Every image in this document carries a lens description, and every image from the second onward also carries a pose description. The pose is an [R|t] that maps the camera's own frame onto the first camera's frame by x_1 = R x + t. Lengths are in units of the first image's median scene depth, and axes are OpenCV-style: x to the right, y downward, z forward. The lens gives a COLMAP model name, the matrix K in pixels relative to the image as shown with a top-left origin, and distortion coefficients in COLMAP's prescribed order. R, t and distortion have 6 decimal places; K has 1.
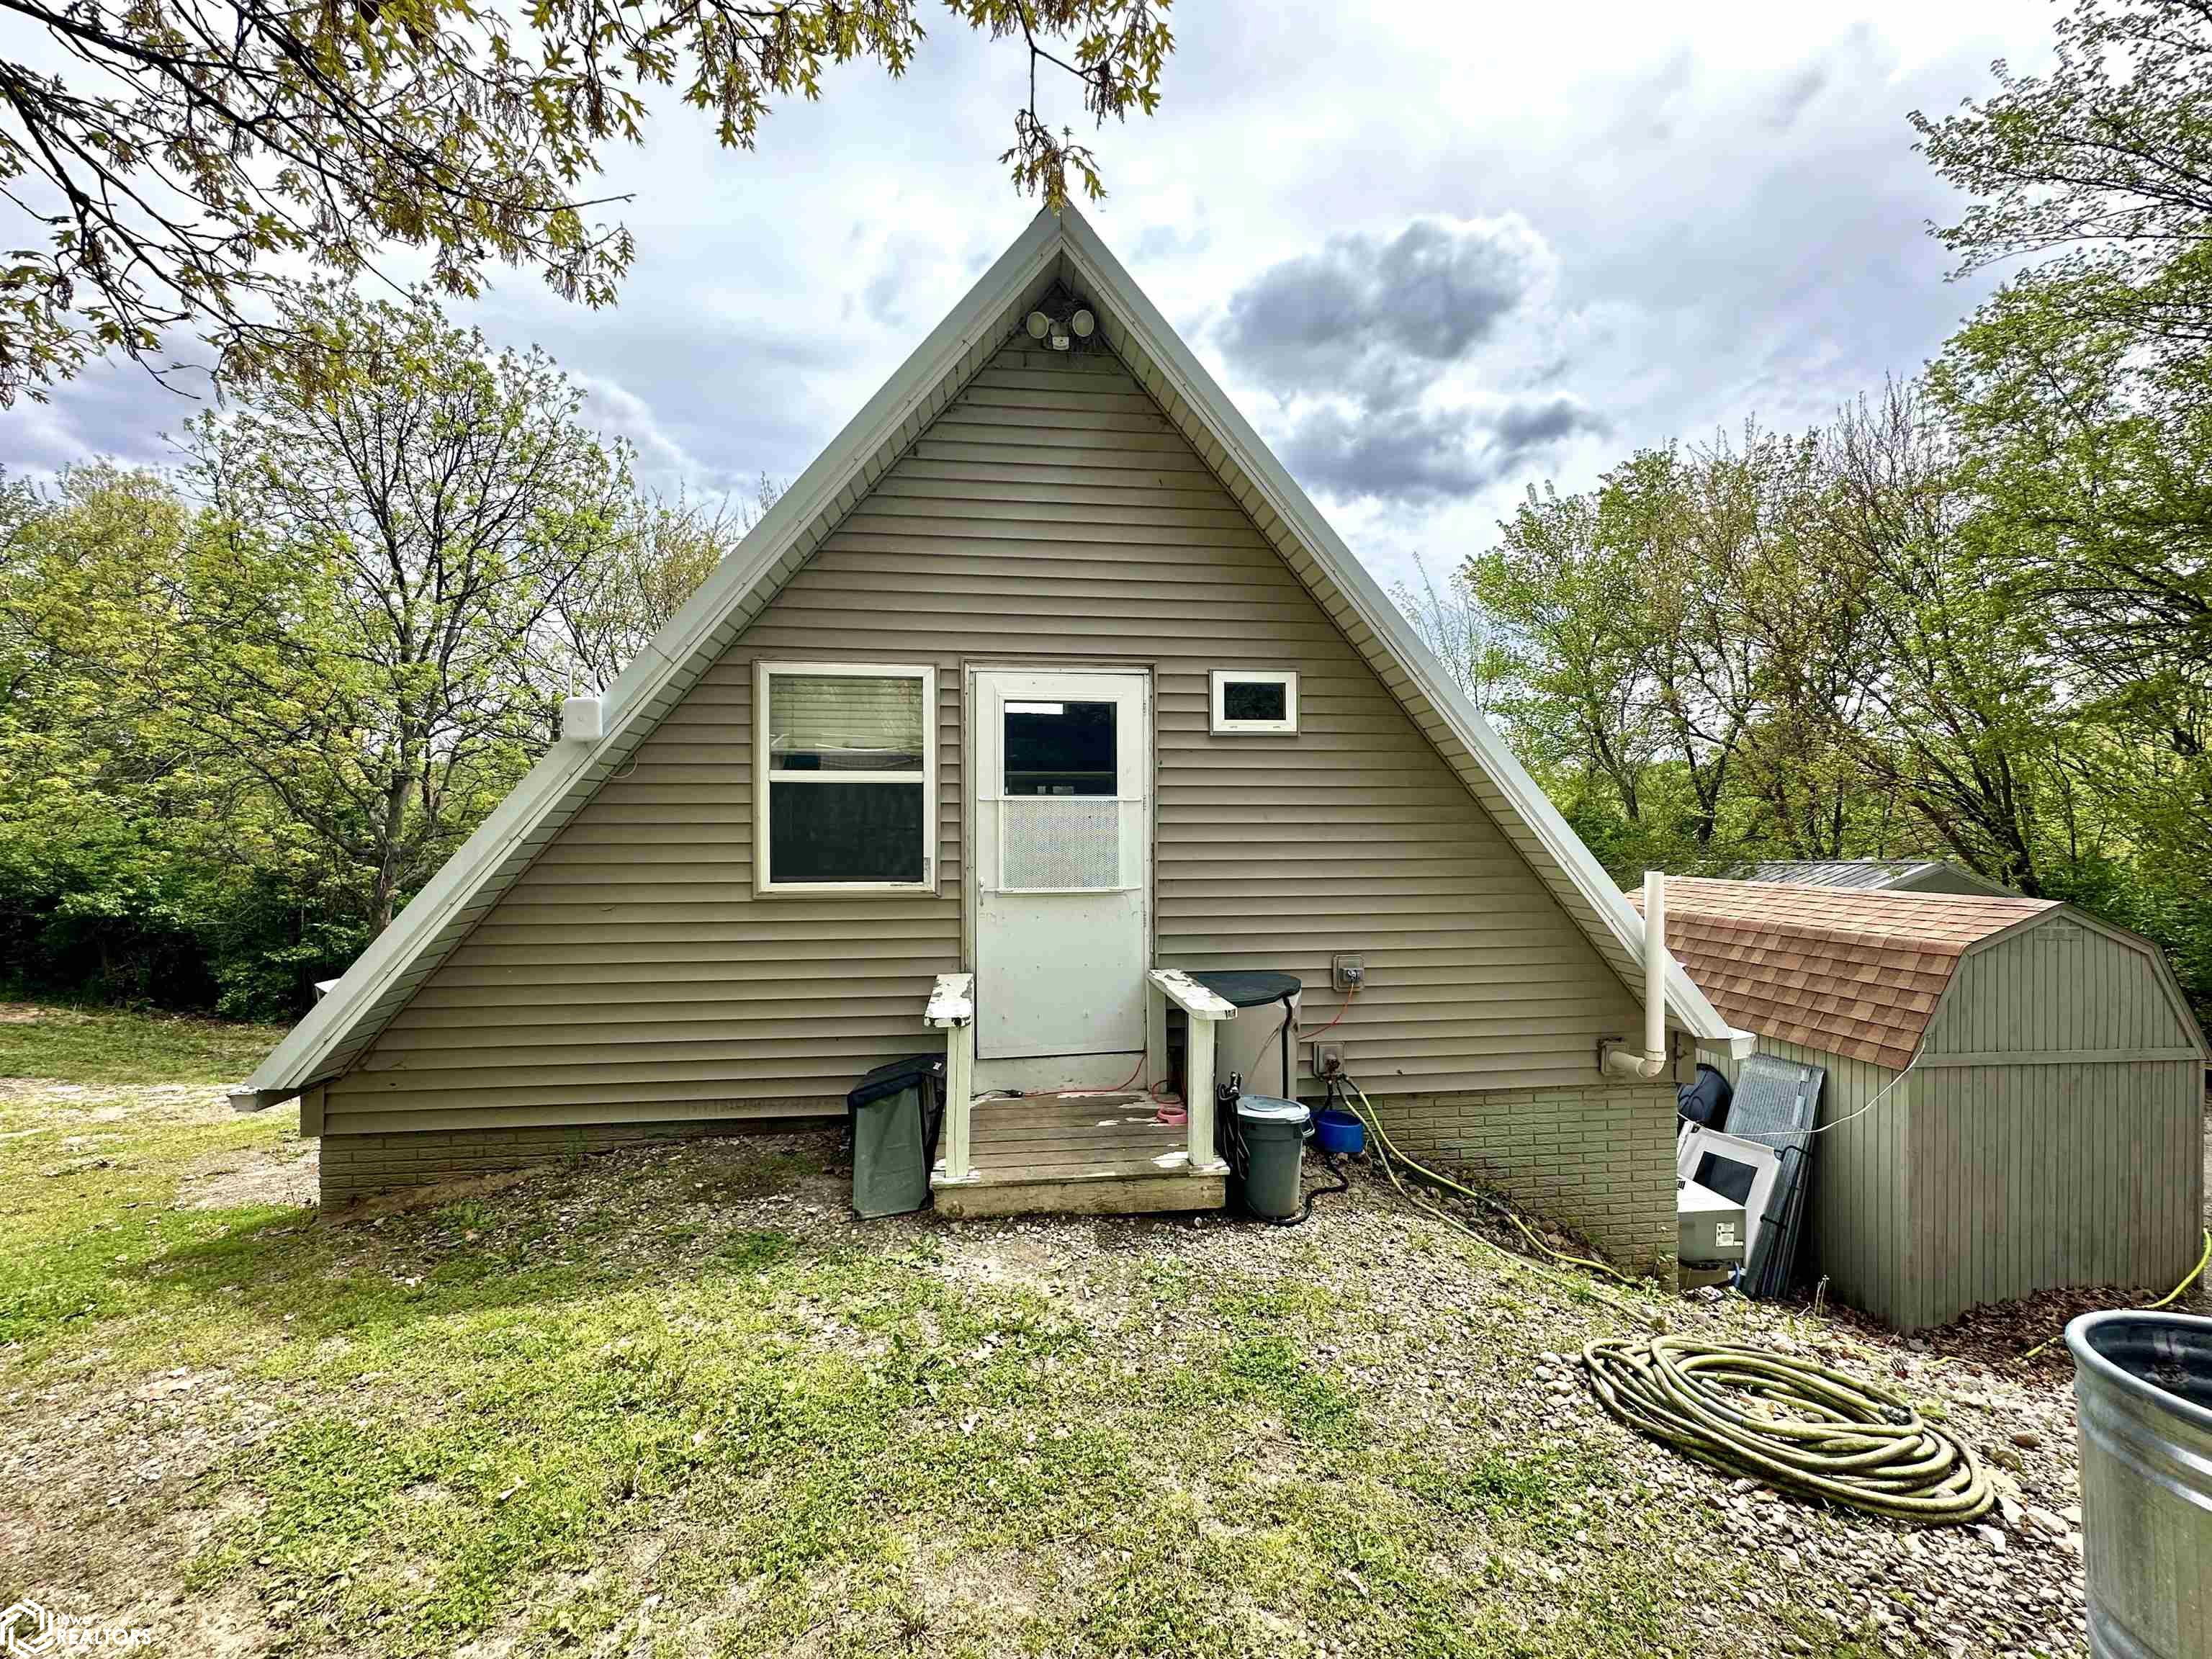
lens RADIAL K [[880.8, 0, 1107.5], [0, 880.8, 844.5], [0, 0, 1]] dist [-0.003700, 0.000738]
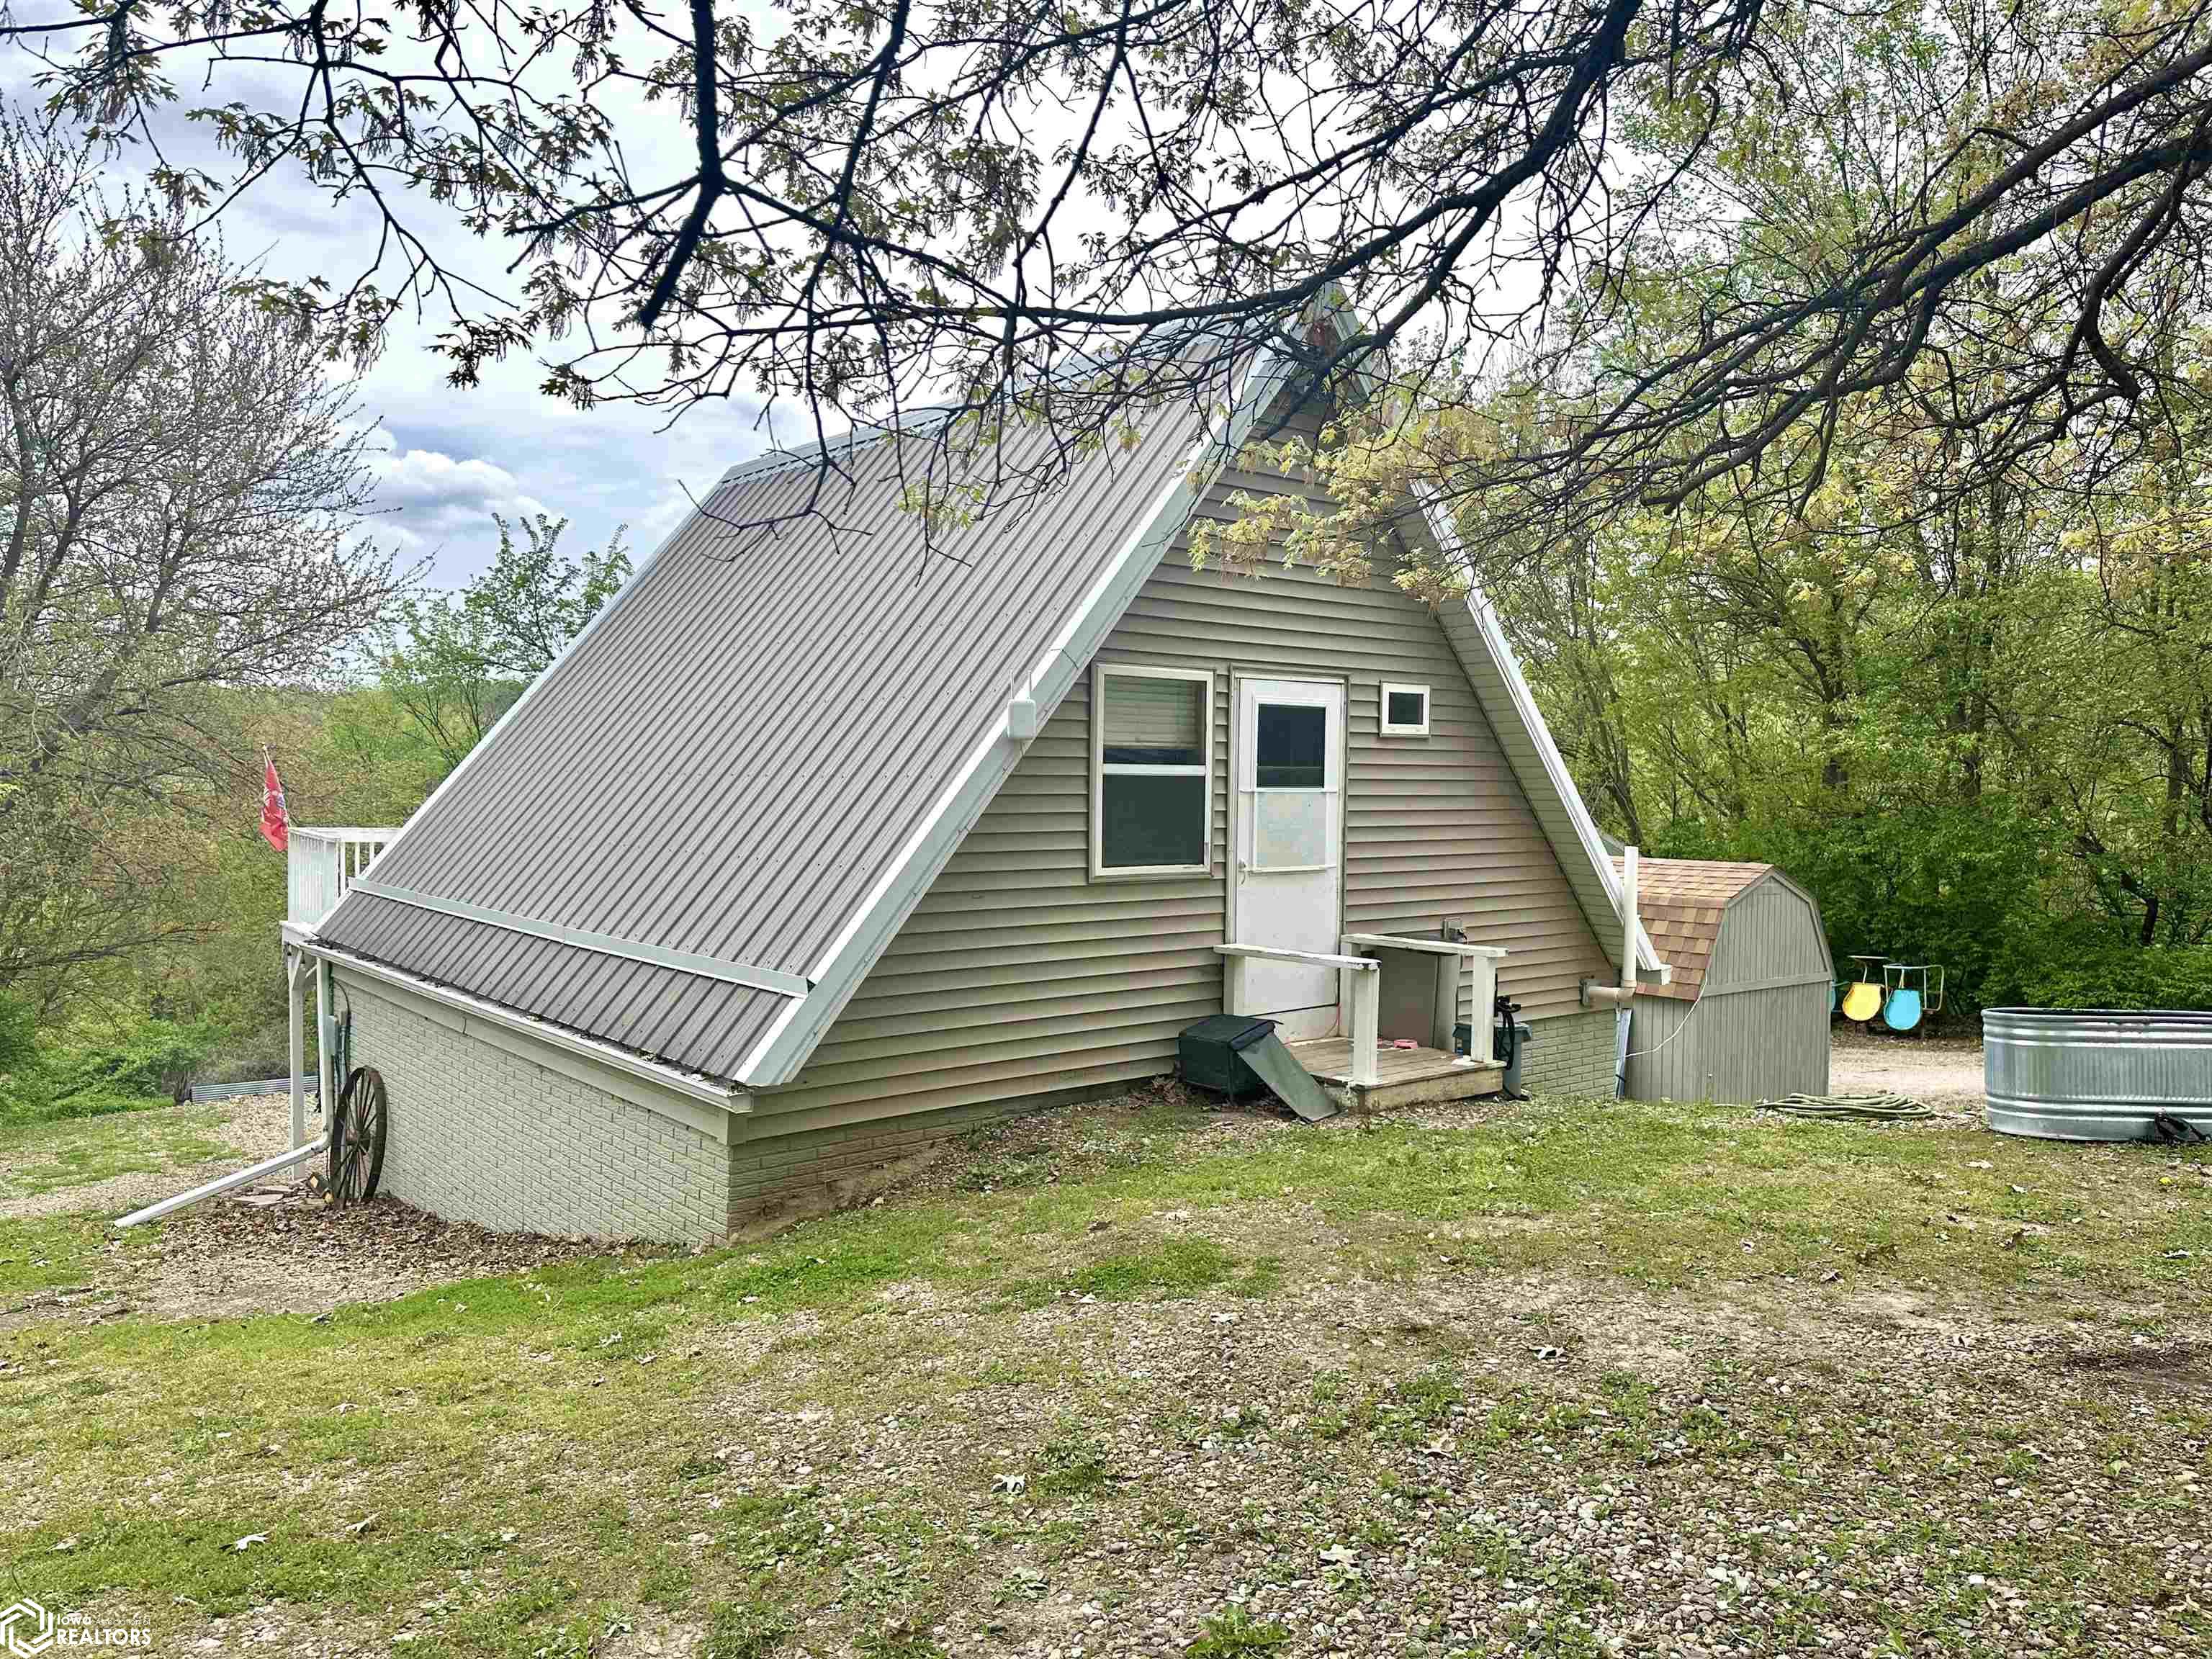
lens RADIAL K [[1545.7, 0, 1102.9], [0, 1545.7, 828.0], [0, 0, 1]] dist [0.037745, -0.042981]
pose [[0.850490, -0.006117, 0.525956, -1.340036], [-0.008980, 0.999618, 0.026147, -0.053707], [-0.525915, -0.026961, 0.850110, -0.600670]]
